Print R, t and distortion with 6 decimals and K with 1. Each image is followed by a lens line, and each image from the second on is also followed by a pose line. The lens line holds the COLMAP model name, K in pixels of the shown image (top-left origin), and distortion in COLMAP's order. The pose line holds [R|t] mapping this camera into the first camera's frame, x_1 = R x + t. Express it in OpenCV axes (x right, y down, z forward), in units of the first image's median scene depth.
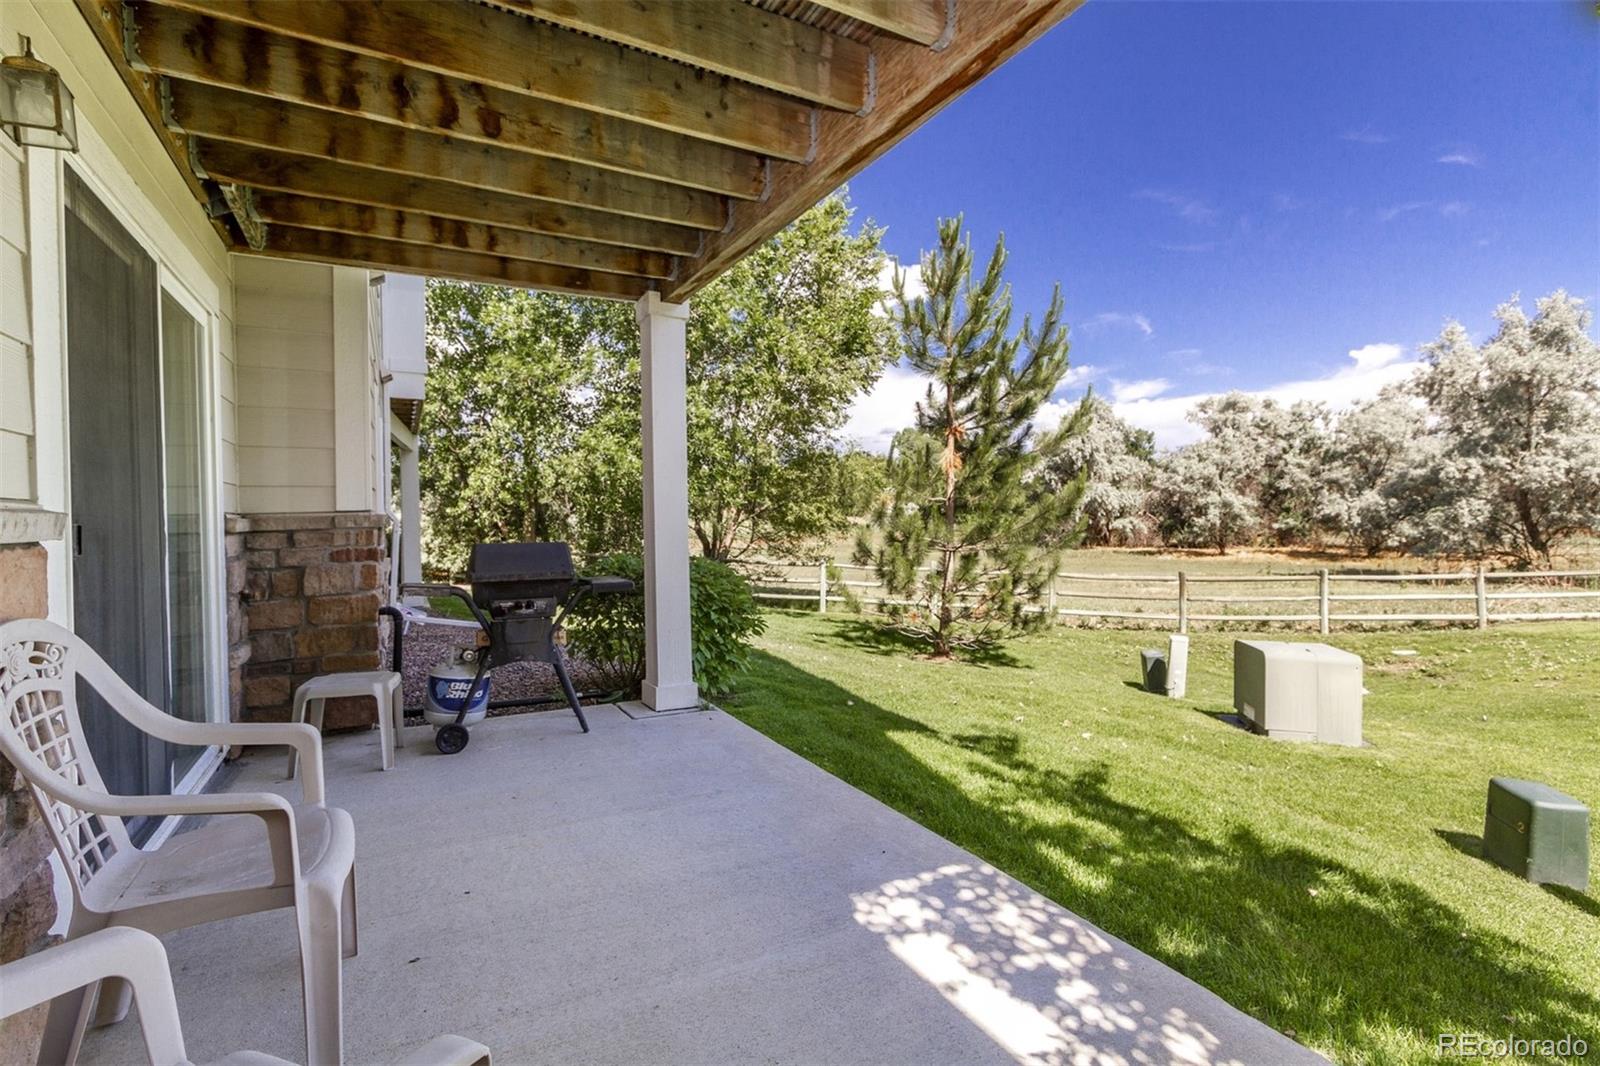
lens RADIAL K [[729.4, 0, 799.9], [0, 729.4, 538.2], [0, 0, 1]] dist [0.008874, -0.002115]
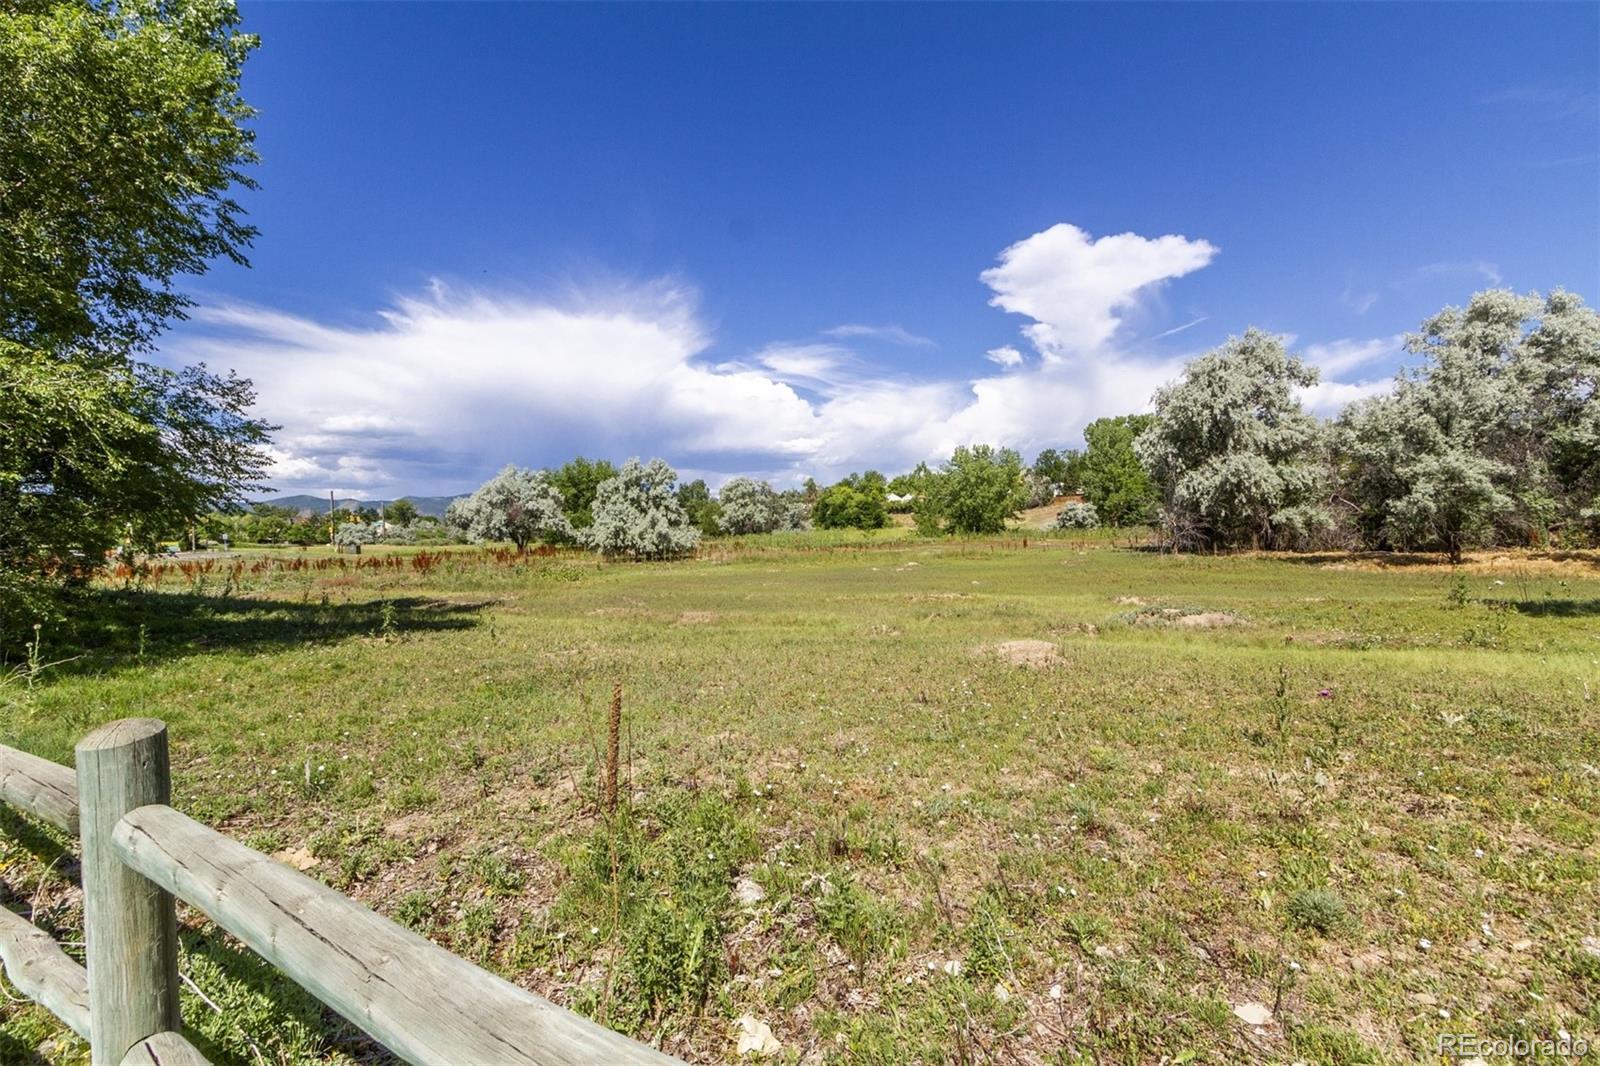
lens RADIAL K [[729.4, 0, 804.7], [0, 729.4, 518.9], [0, 0, 1]] dist [0.008874, -0.002115]
pose [[0.943719, -0.019518, -0.330171, 0.264412], [0.004704, 0.998948, -0.045607, 0.011811], [0.330714, 0.041487, 0.942819, 0.256815]]
